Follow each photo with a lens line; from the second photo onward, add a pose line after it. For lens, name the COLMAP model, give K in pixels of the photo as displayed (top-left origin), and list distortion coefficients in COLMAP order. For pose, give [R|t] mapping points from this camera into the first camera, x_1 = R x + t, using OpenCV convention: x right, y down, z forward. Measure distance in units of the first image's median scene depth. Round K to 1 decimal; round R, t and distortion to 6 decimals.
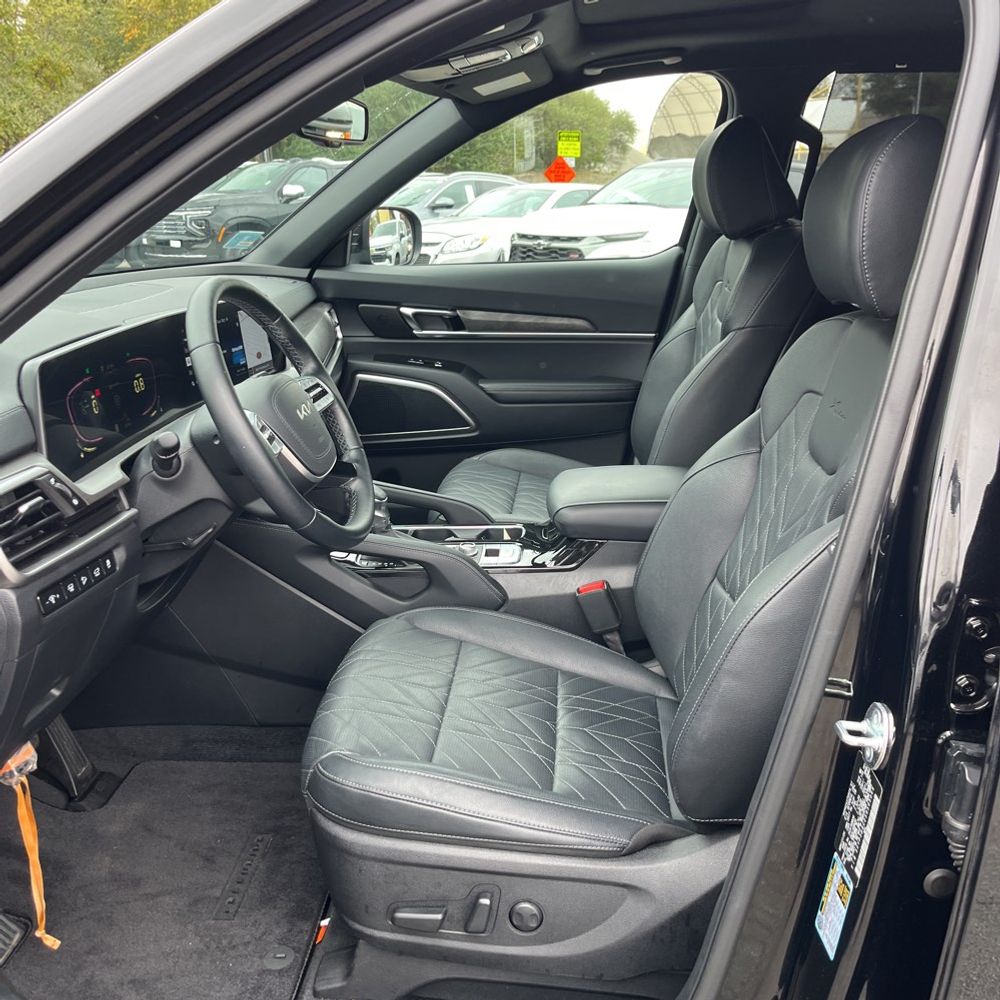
lens RADIAL K [[1005.2, 0, 488.2], [0, 1005.2, 501.0], [0, 0, 1]] dist [0.046295, -0.044420]
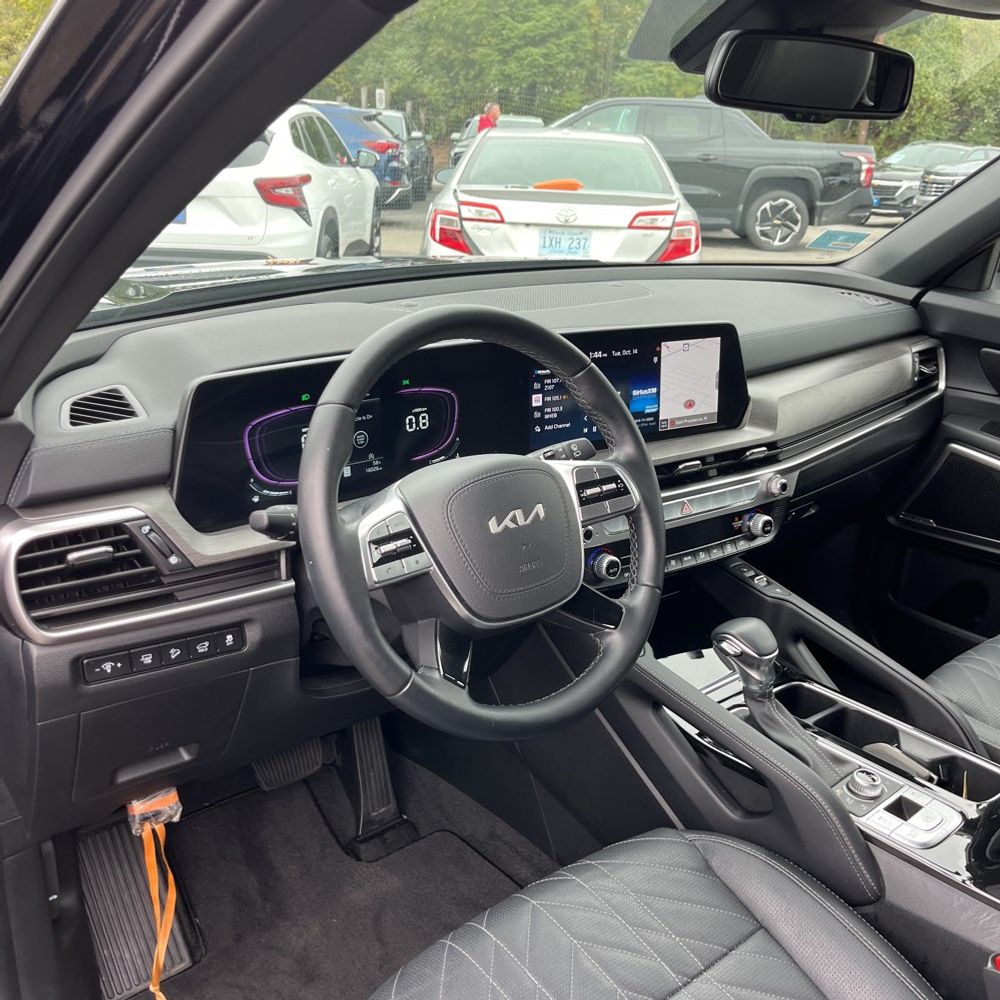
lens RADIAL K [[1002.1, 0, 486.2], [0, 1002.1, 494.2], [0, 0, 1]] dist [0.036210, -0.033777]
pose [[0.692373, 0.276870, -0.666305, 0.166584], [-0.259463, 0.957215, 0.128137, -0.128732], [0.673274, 0.084163, 0.734587, 0.346262]]
